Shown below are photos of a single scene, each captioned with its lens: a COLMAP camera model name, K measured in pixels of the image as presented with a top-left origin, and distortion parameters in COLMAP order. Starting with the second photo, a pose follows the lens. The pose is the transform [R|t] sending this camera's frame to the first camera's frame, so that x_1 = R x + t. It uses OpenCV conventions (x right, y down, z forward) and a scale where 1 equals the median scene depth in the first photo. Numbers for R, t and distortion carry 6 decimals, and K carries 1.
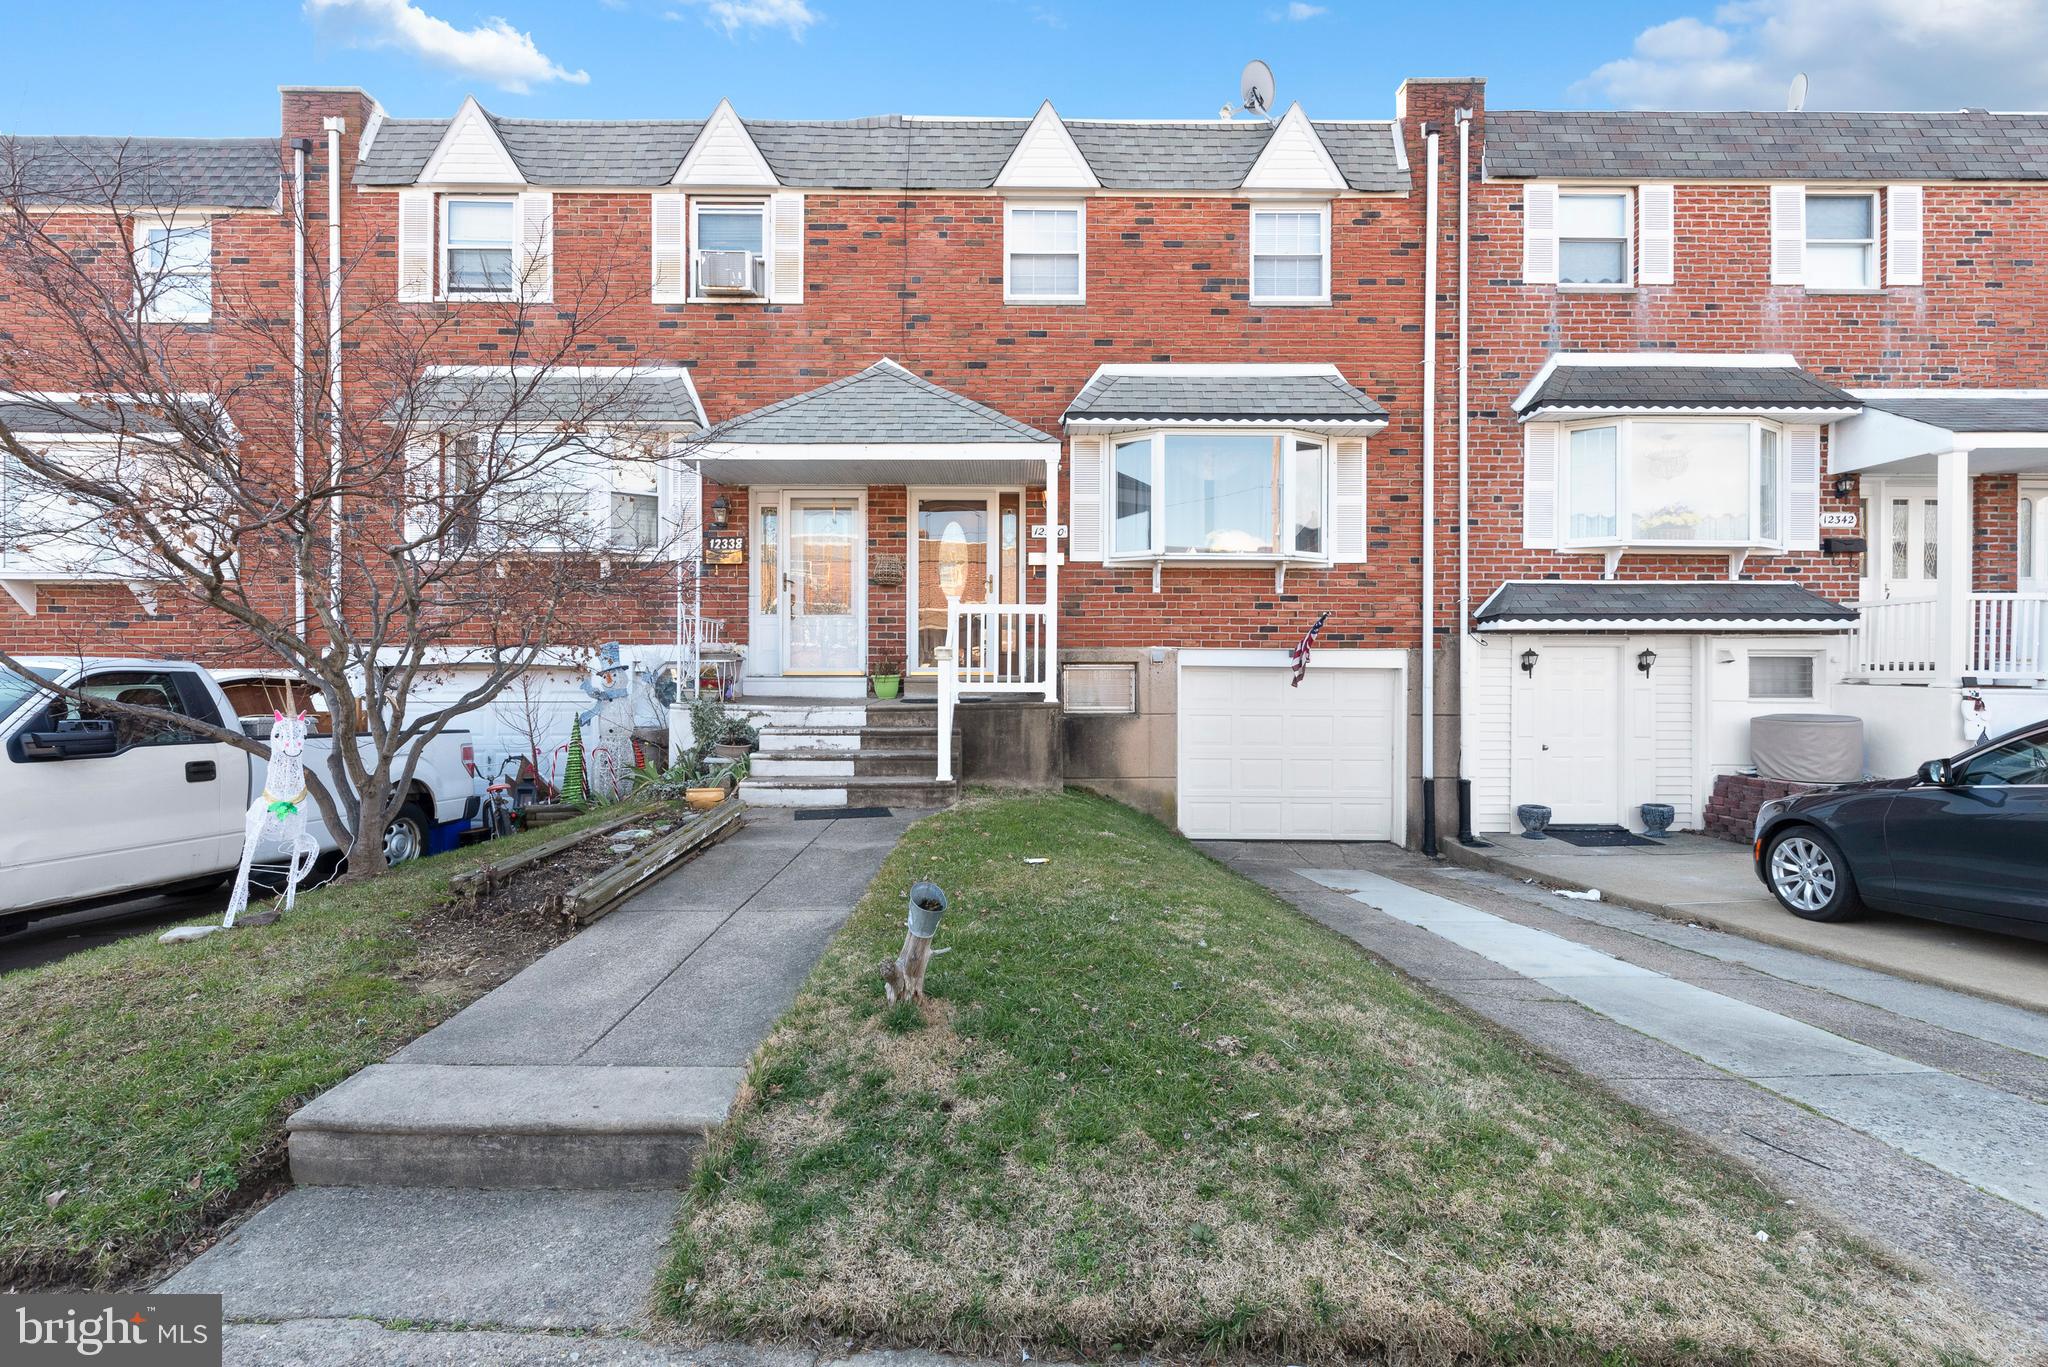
lens RADIAL K [[881.4, 0, 1019.7], [0, 881.4, 707.4], [0, 0, 1]] dist [0.001028, -0.000233]
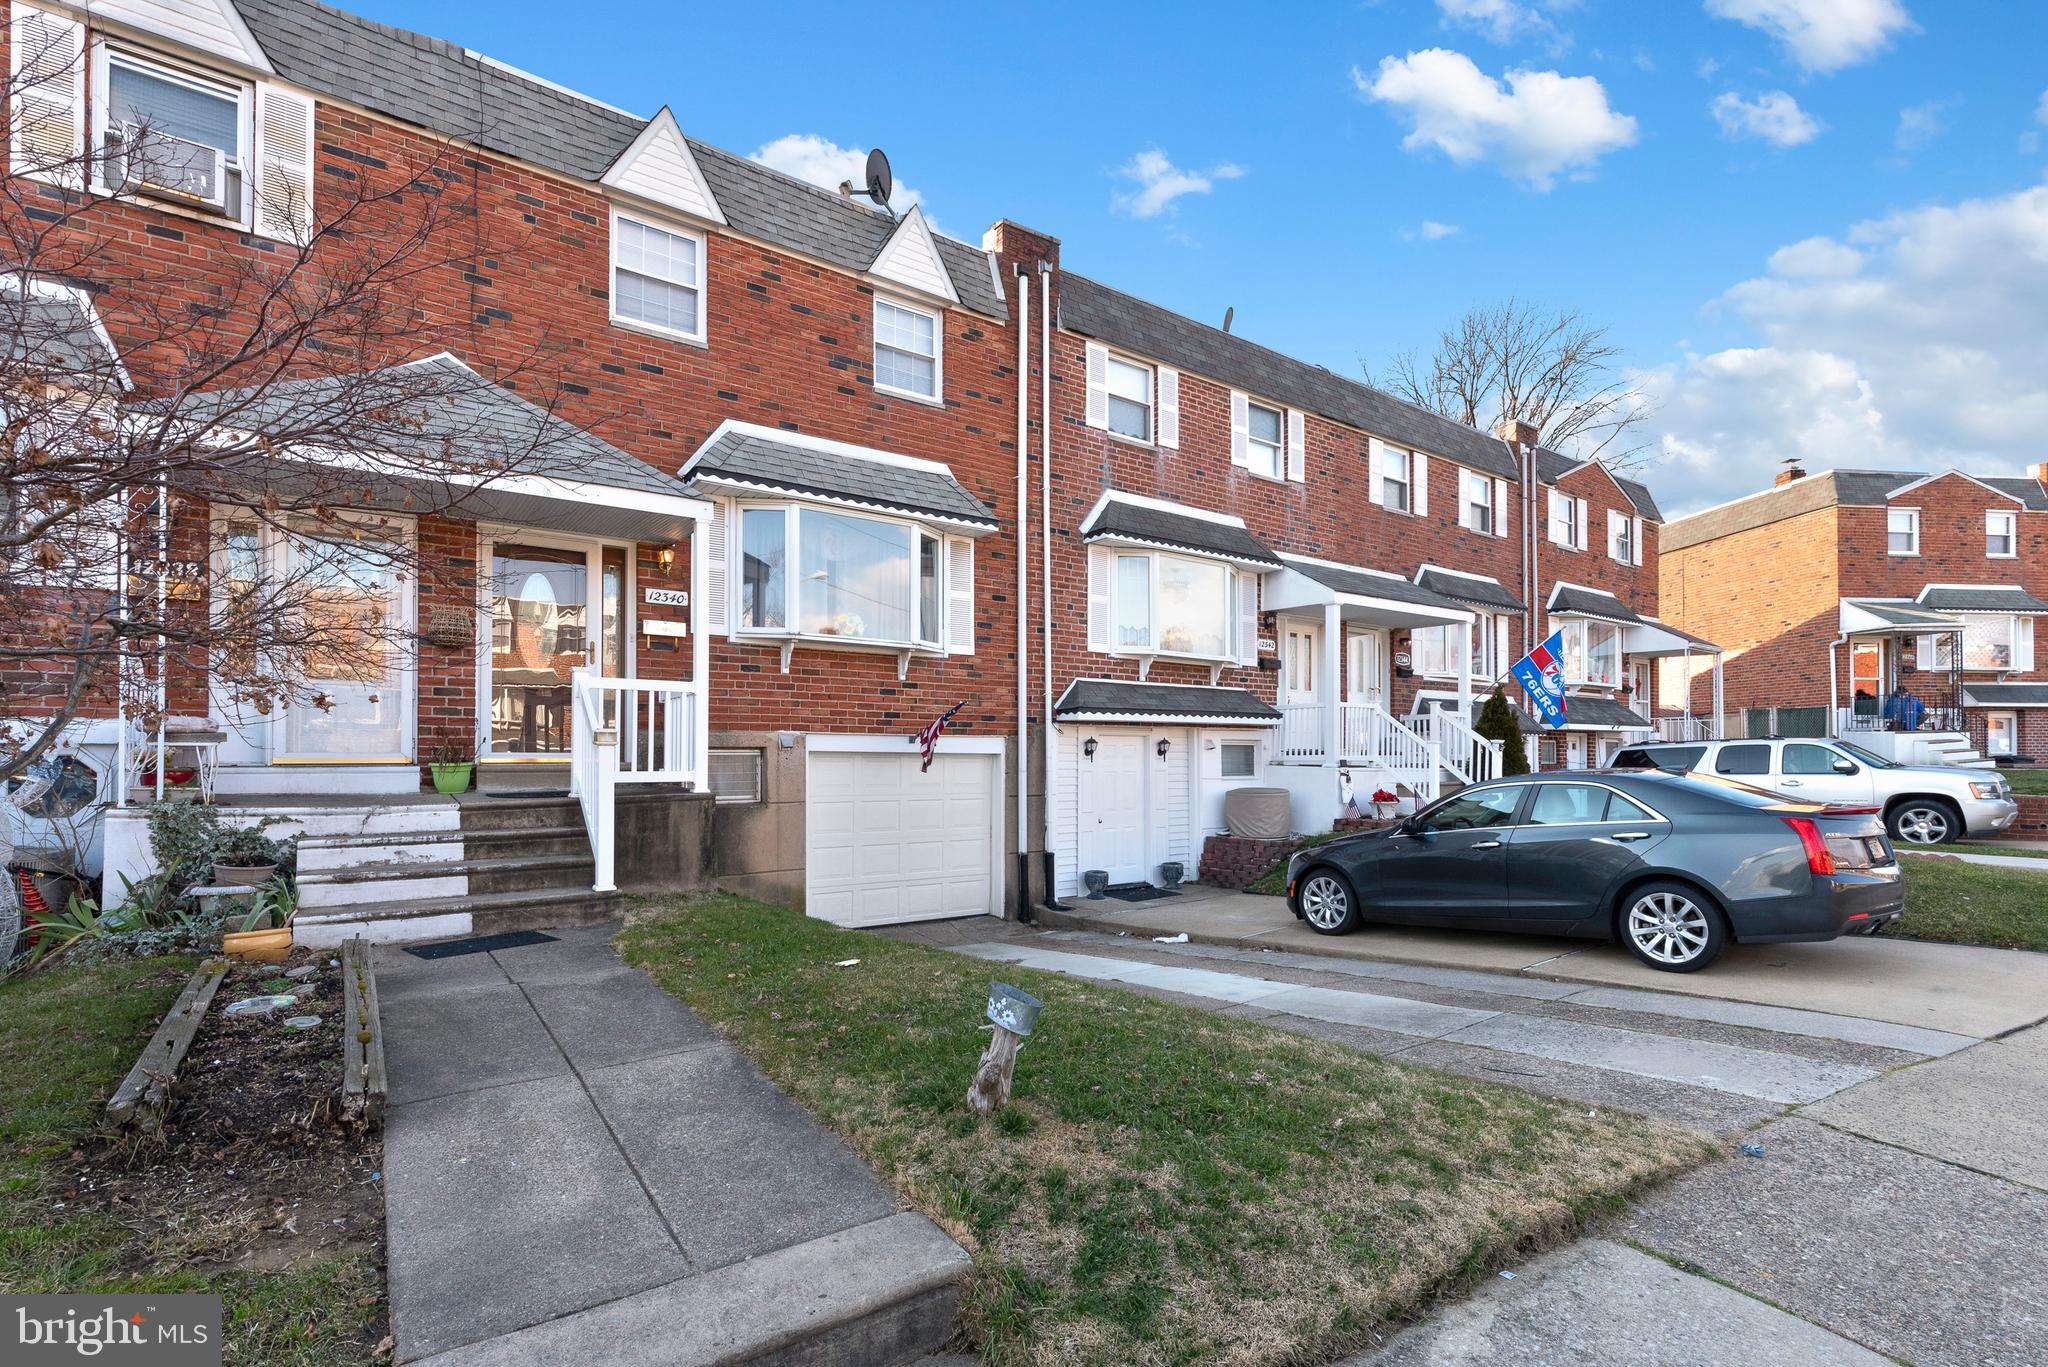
lens RADIAL K [[931.3, 0, 1027.2], [0, 931.3, 781.3], [0, 0, 1]] dist [0.003233, -0.000225]
pose [[0.815317, -0.017477, 0.578750, -0.217393], [0.024045, 0.999704, -0.003684, -0.005537], [-0.578515, 0.016920, 0.815496, 0.045091]]
